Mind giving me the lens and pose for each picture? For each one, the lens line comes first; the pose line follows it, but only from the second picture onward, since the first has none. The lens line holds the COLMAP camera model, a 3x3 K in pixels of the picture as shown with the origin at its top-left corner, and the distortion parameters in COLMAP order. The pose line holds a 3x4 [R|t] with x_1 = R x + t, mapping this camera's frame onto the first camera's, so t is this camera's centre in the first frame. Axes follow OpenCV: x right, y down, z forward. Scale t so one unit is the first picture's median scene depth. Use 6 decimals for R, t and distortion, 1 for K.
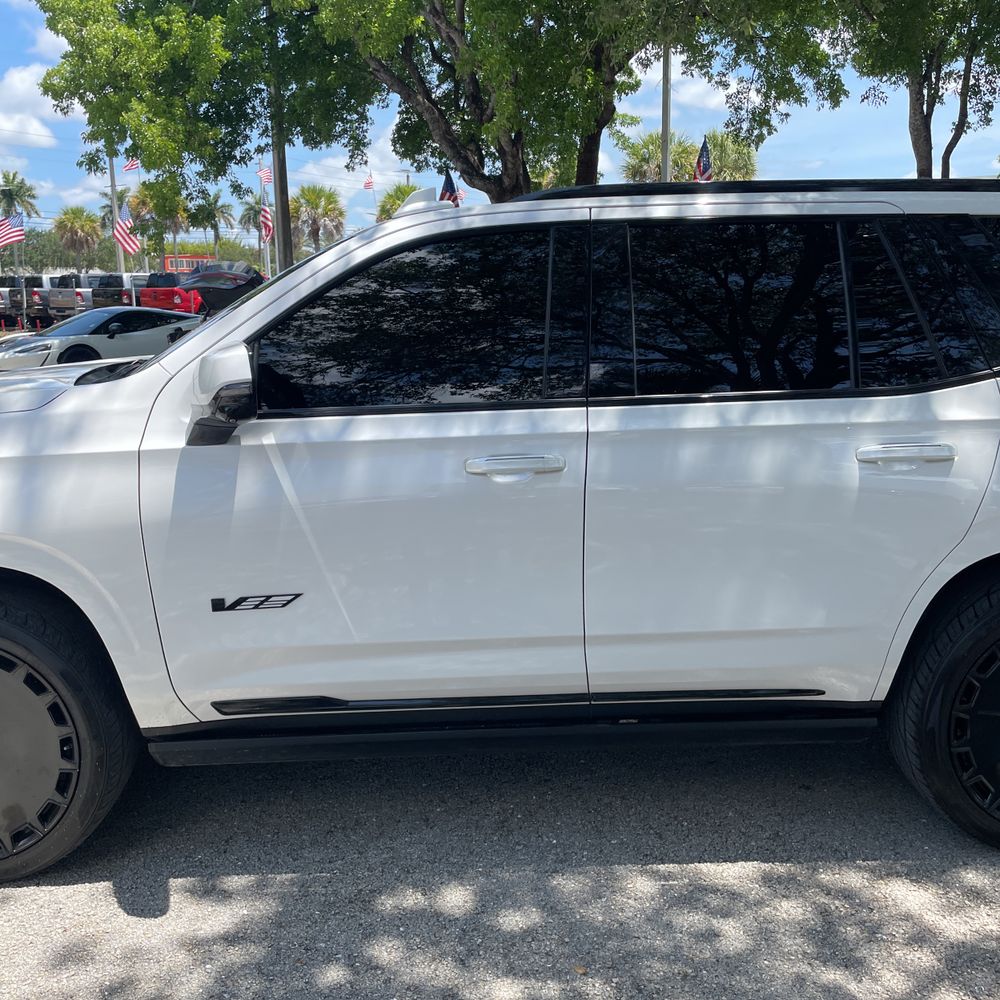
lens RADIAL K [[1011.3, 0, 499.7], [0, 1011.3, 479.3], [0, 0, 1]] dist [0.085854, -0.118586]
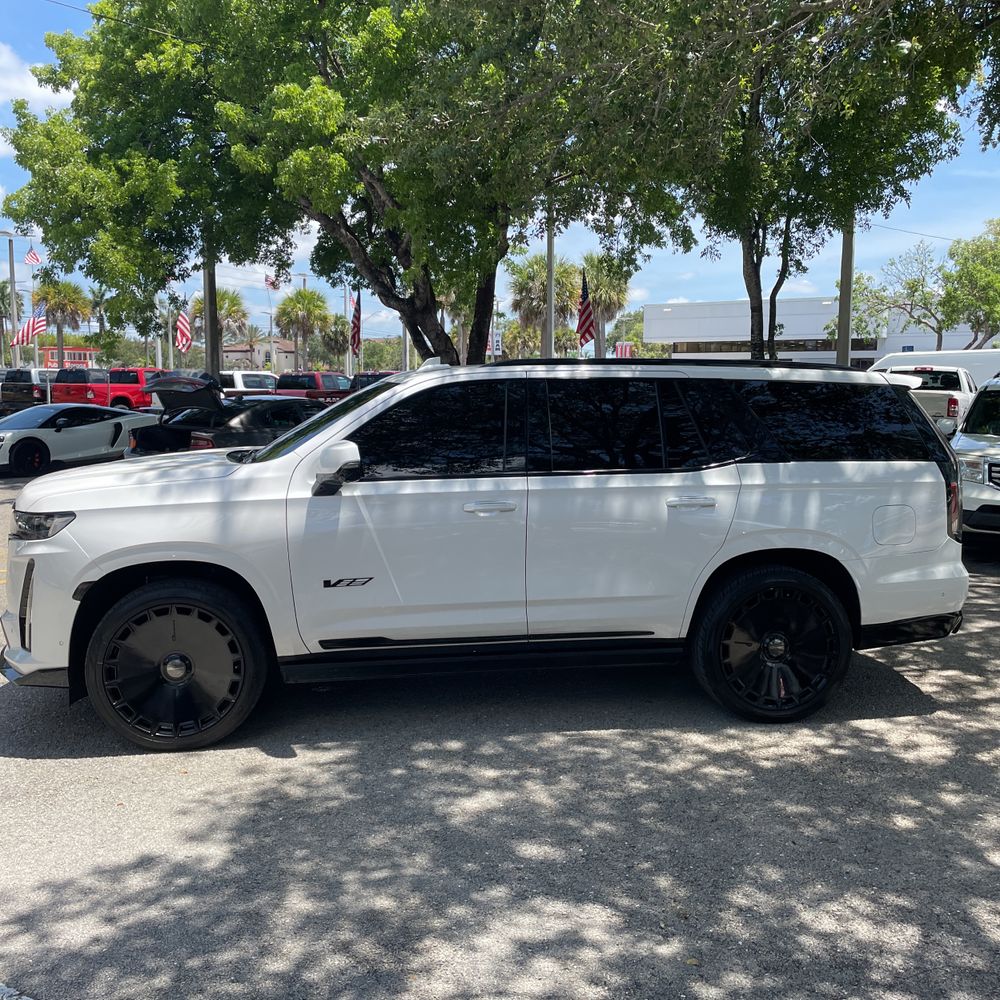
lens RADIAL K [[1011.3, 0, 499.7], [0, 1011.3, 479.3], [0, 0, 1]] dist [0.085854, -0.118586]
pose [[0.993553, 0.005903, 0.113216, -0.161007], [0.004671, 0.995664, -0.092904, 0.098322], [-0.113274, 0.092834, 0.989217, -0.776683]]
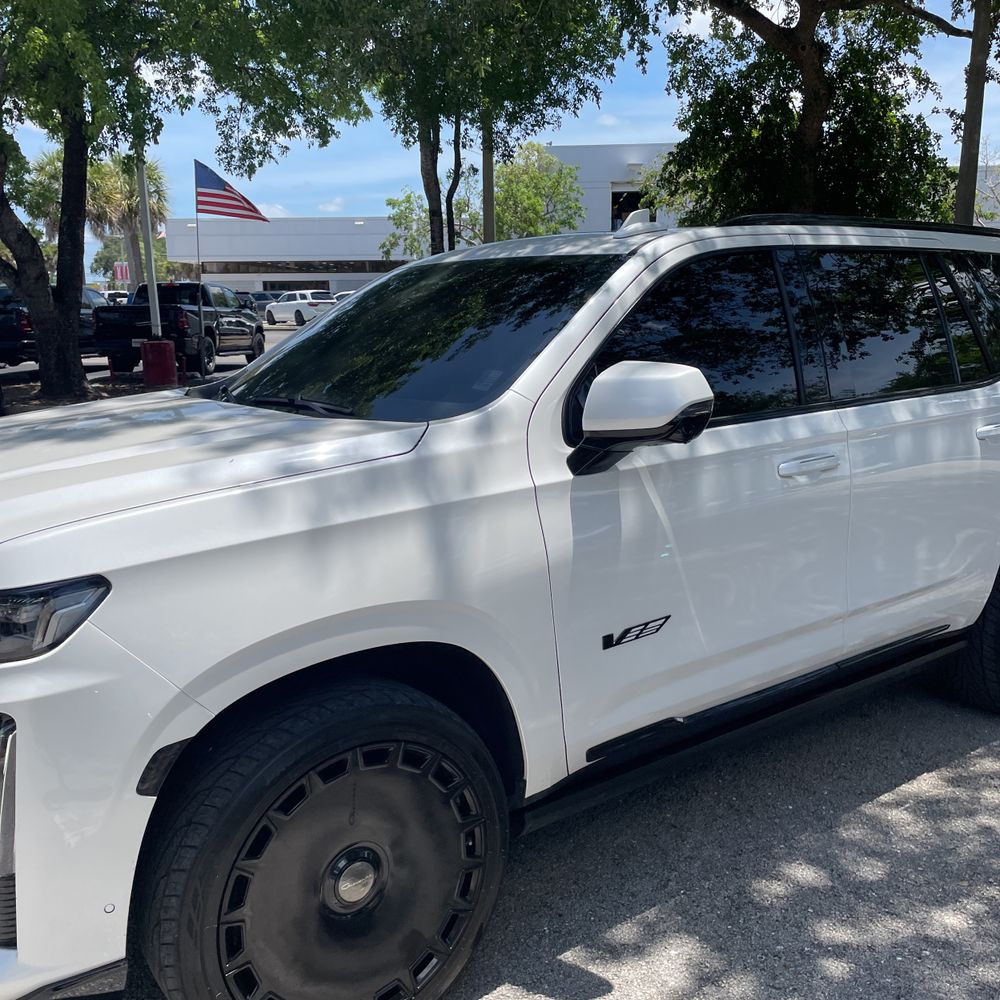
lens RADIAL K [[1011.3, 0, 499.7], [0, 1011.3, 479.3], [0, 0, 1]] dist [0.085854, -0.118586]
pose [[0.821168, -0.097476, 0.562300, -0.800441], [0.112476, 0.993622, 0.007990, -0.041539], [-0.559493, 0.056684, 0.826895, 0.245528]]
